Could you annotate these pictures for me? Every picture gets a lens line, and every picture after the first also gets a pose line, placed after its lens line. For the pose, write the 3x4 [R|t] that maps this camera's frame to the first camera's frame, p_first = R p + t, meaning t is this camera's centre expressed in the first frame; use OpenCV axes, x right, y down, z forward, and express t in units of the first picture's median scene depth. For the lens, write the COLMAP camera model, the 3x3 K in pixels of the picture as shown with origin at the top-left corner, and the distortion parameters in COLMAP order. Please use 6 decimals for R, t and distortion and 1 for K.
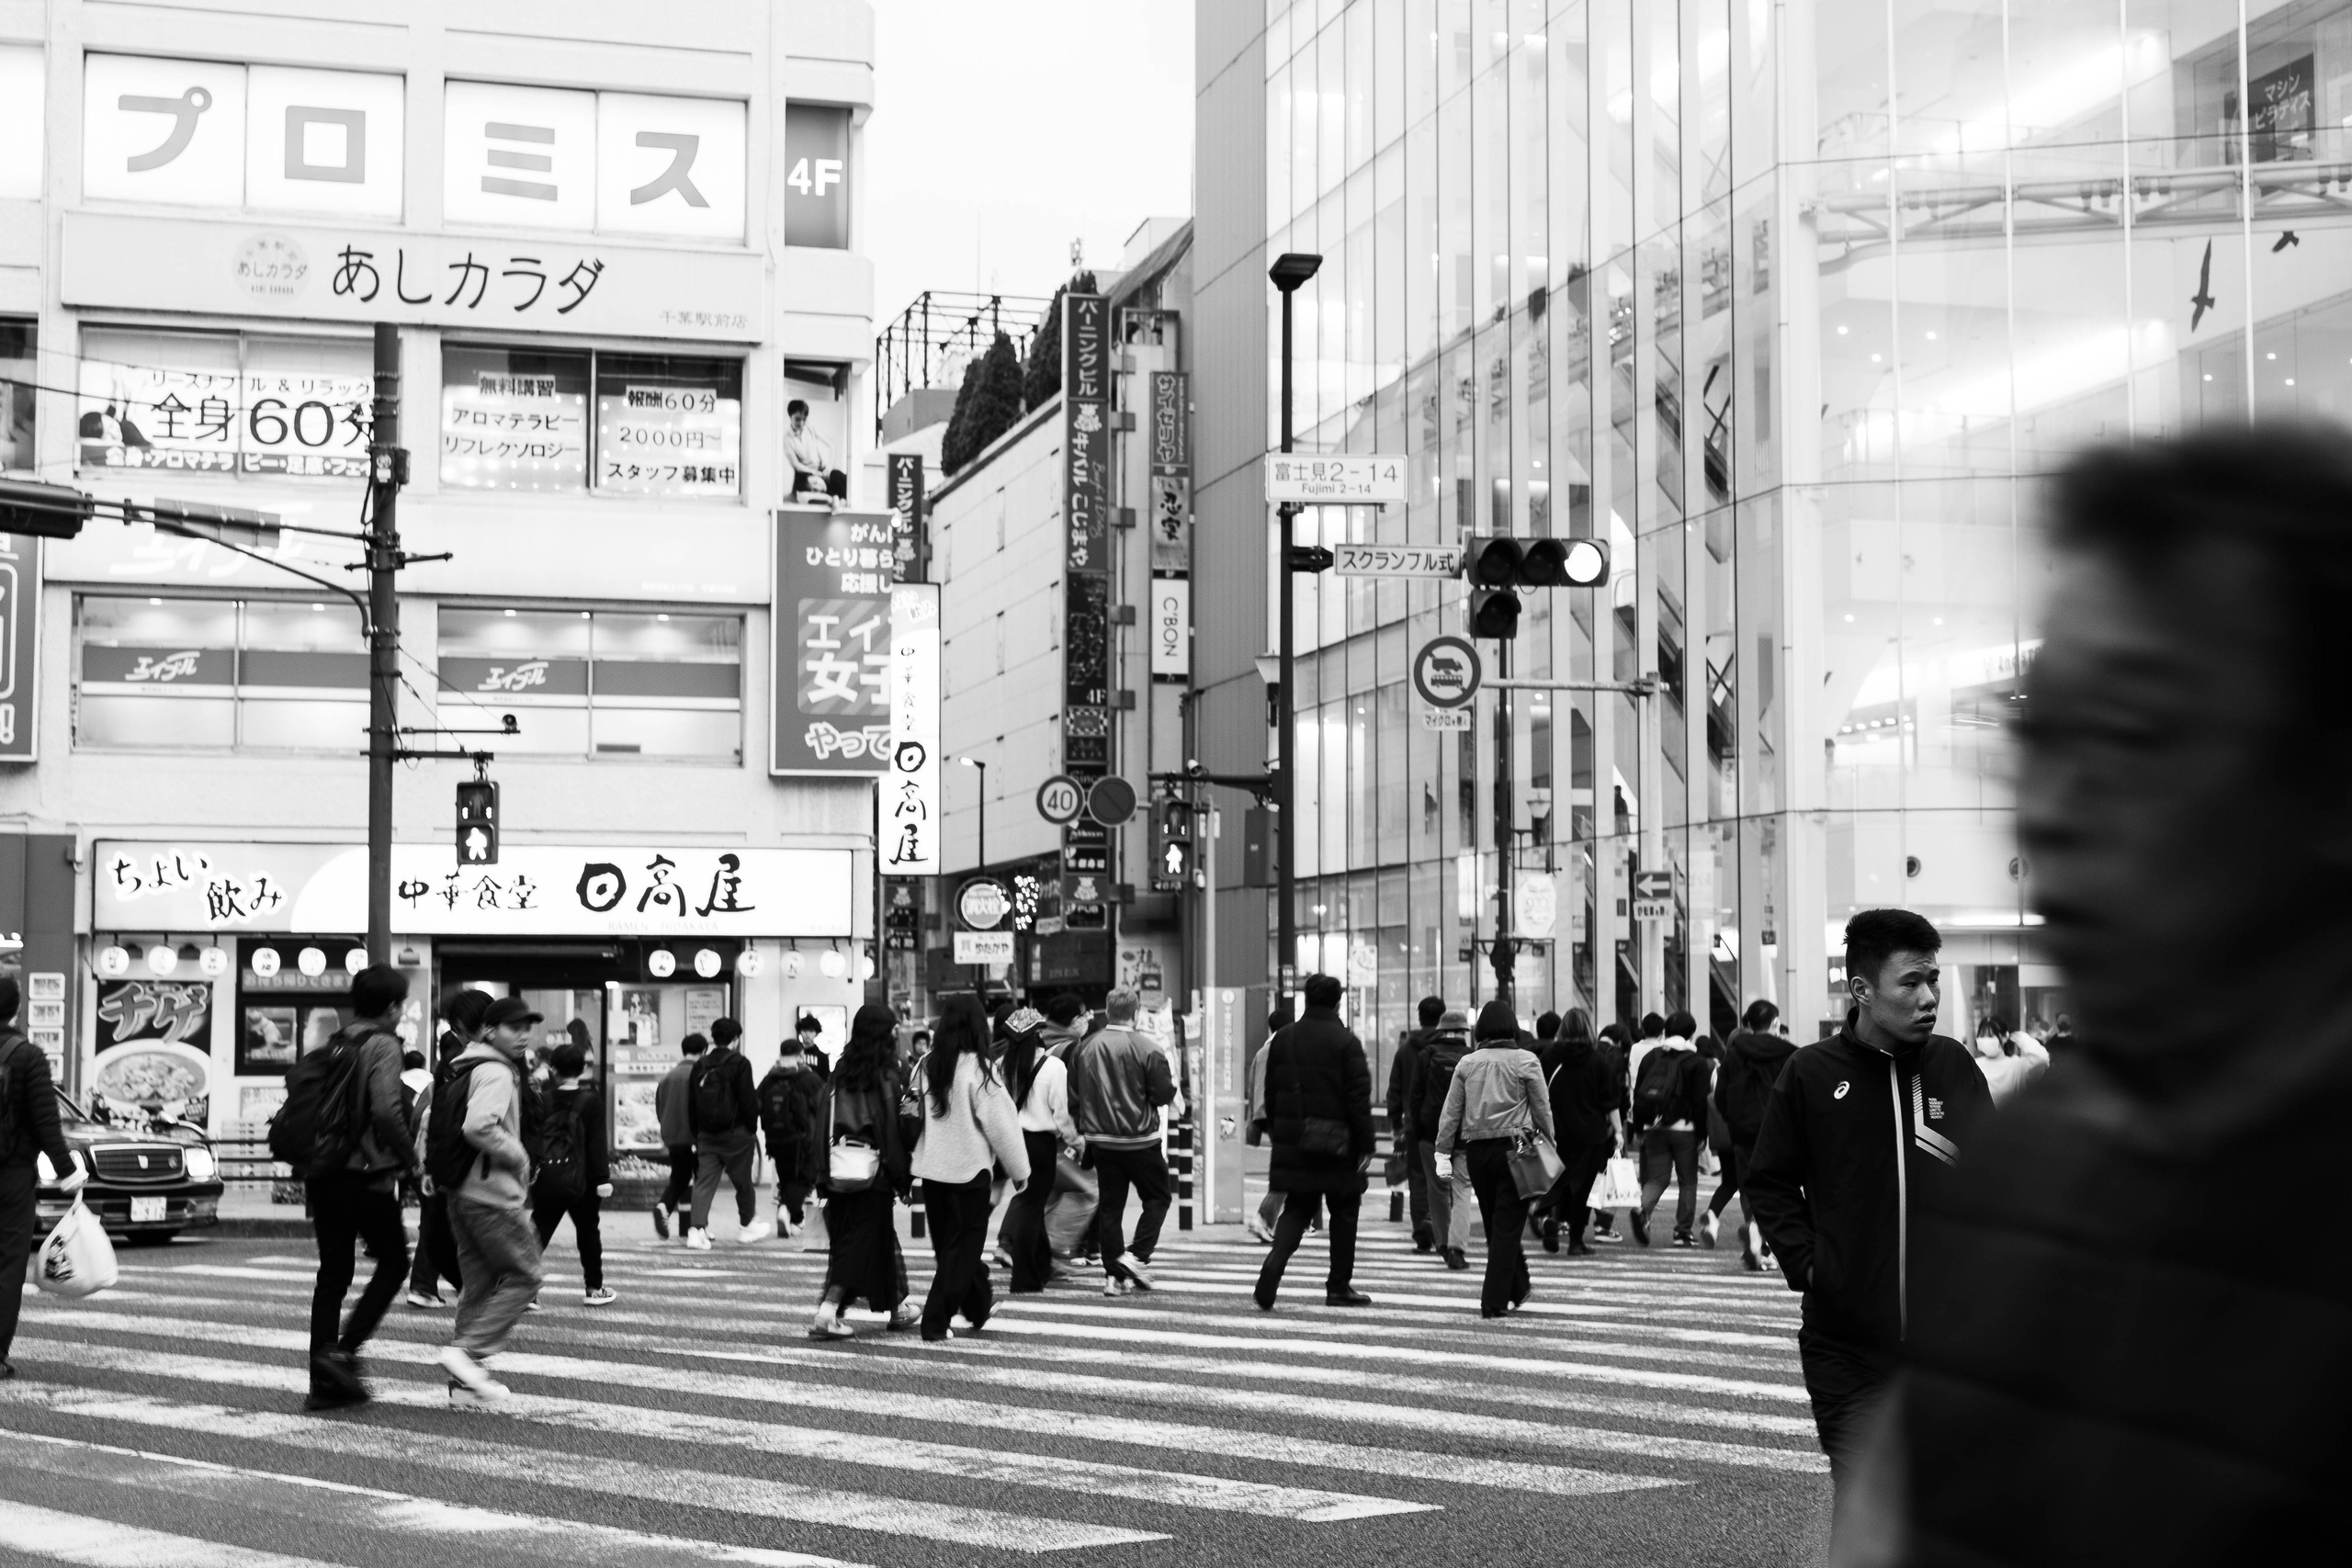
lens RADIAL K [[3370.5, 0, 1176.0], [0, 3370.5, 784.0], [0, 0, 1]] dist [0.004304, 0.030678]
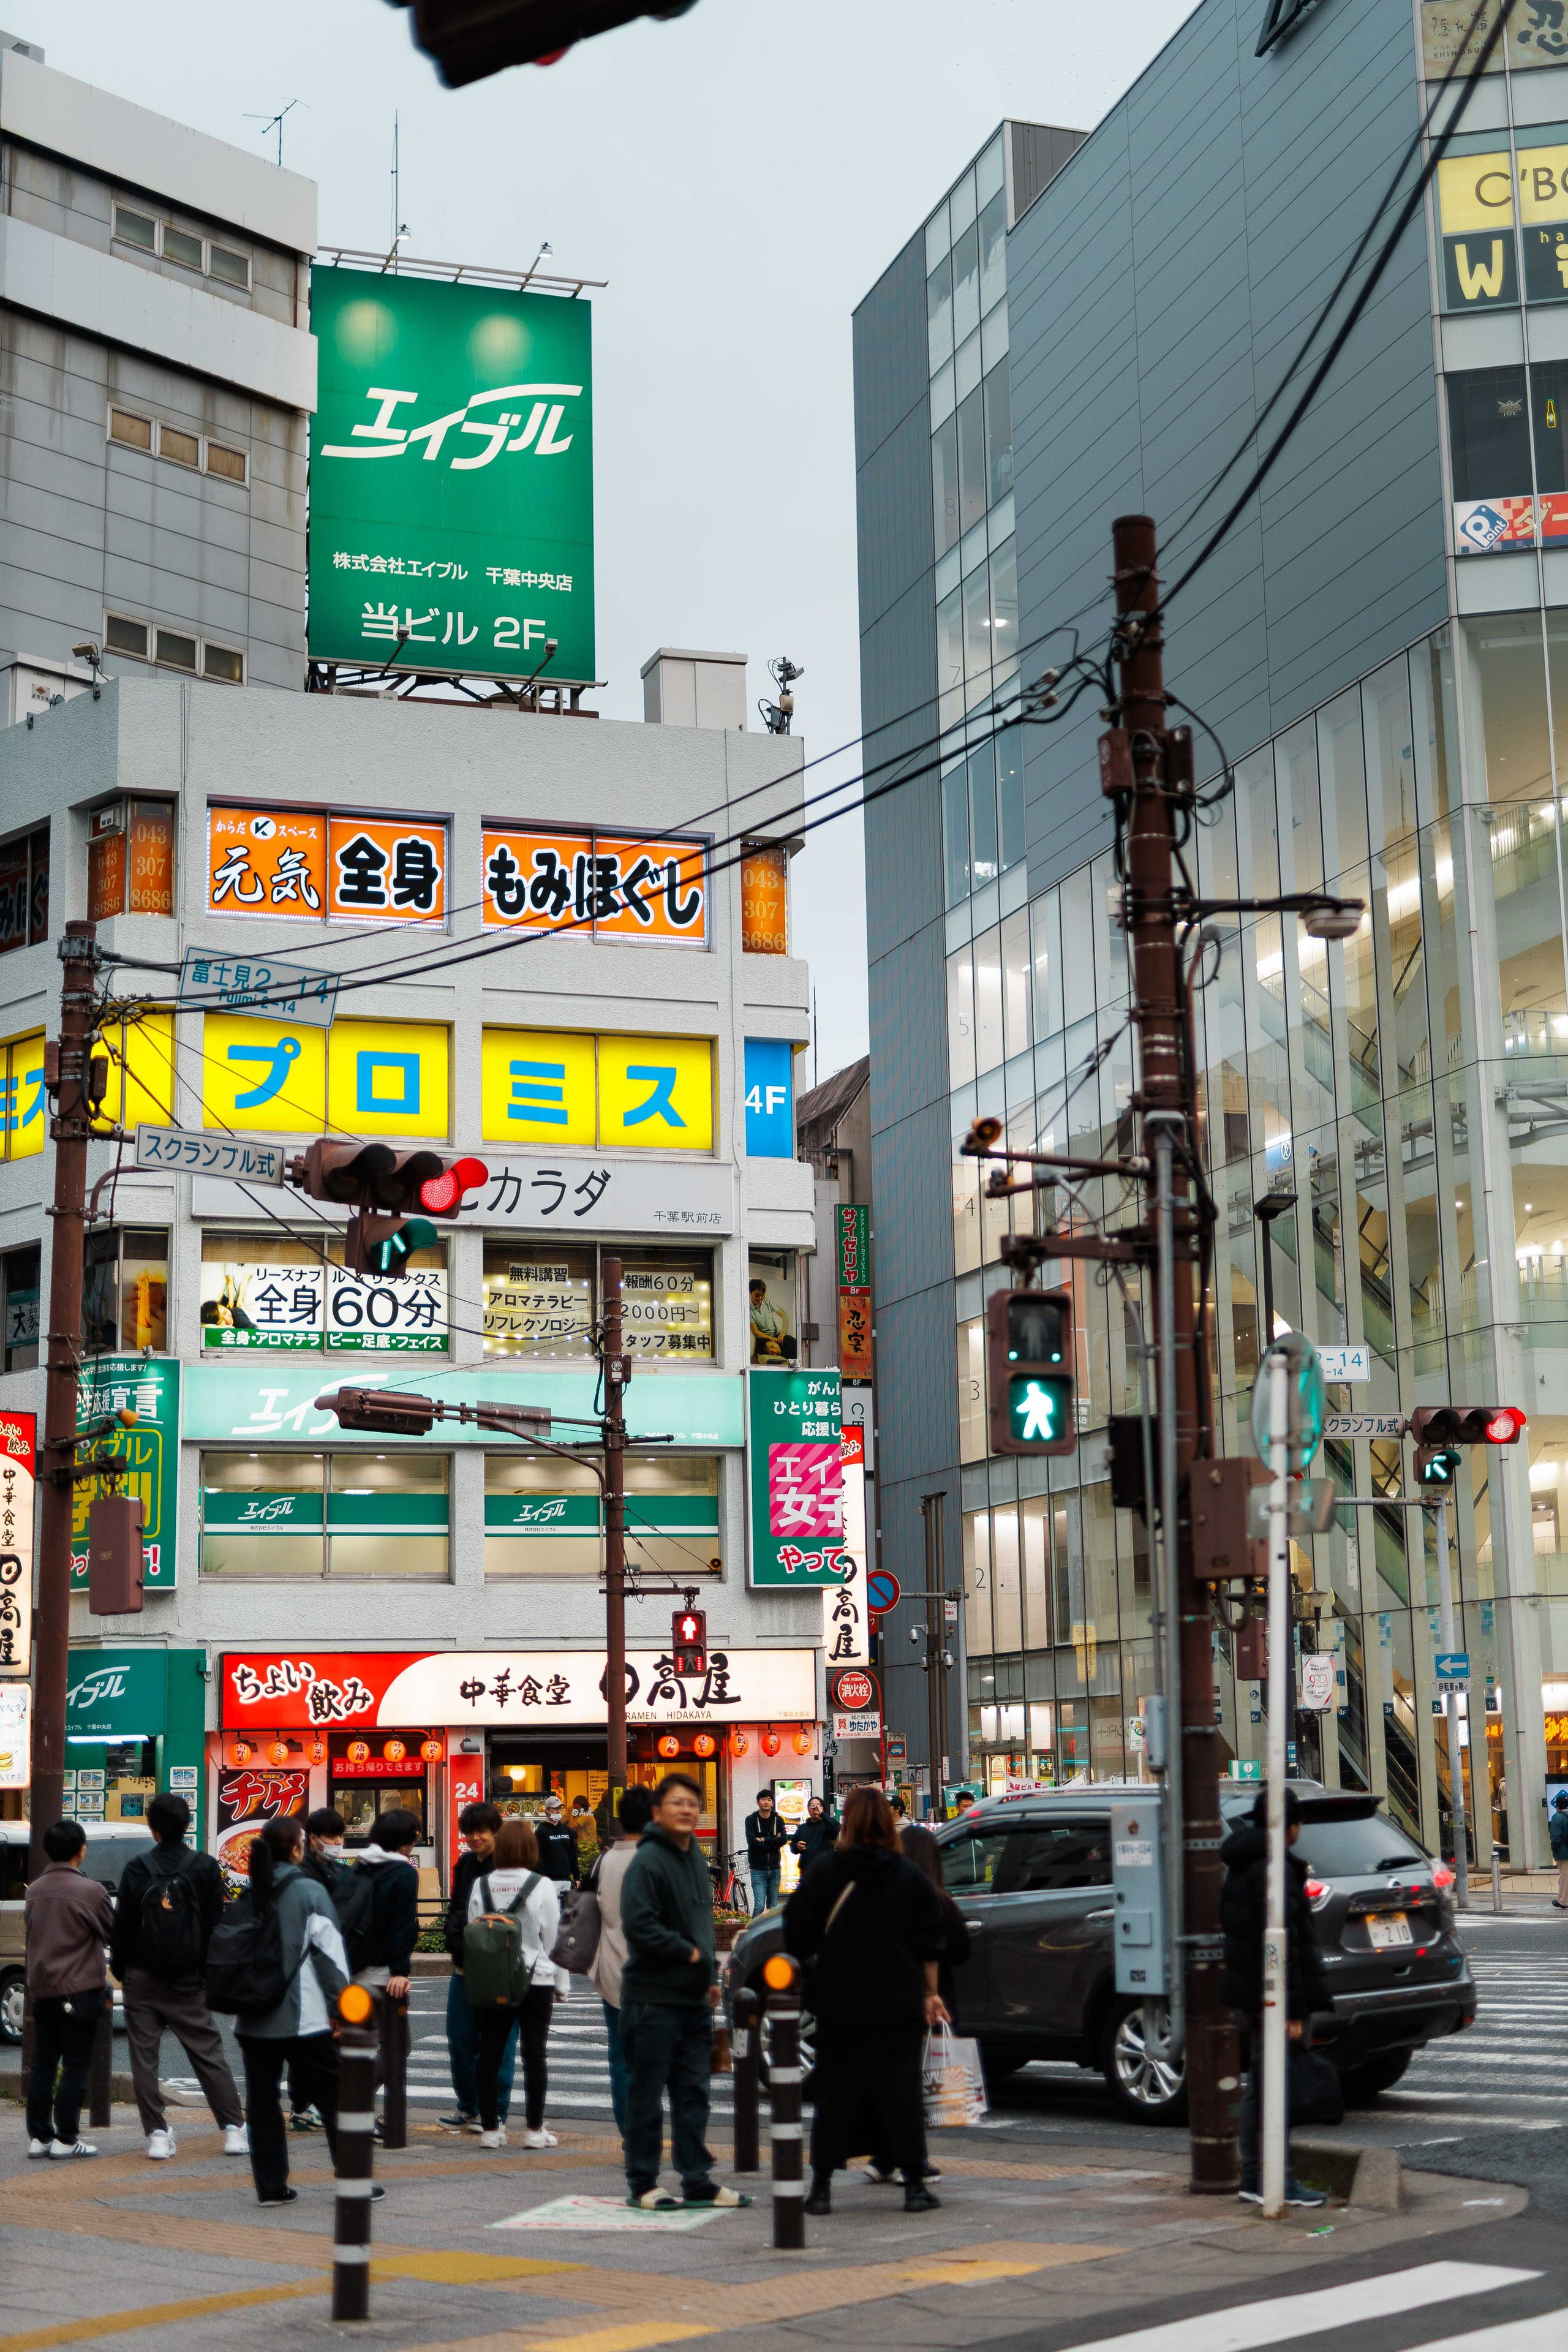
lens RADIAL K [[3271.4, 0, 784.0], [0, 3271.4, 1176.0], [0, 0, 1]] dist [0.027334, 0.034300]
pose [[0.998542, -0.010597, 0.052930, -0.169425], [0.016444, 0.993652, -0.111289, -0.018954], [-0.051414, 0.111997, 0.992378, -0.195509]]
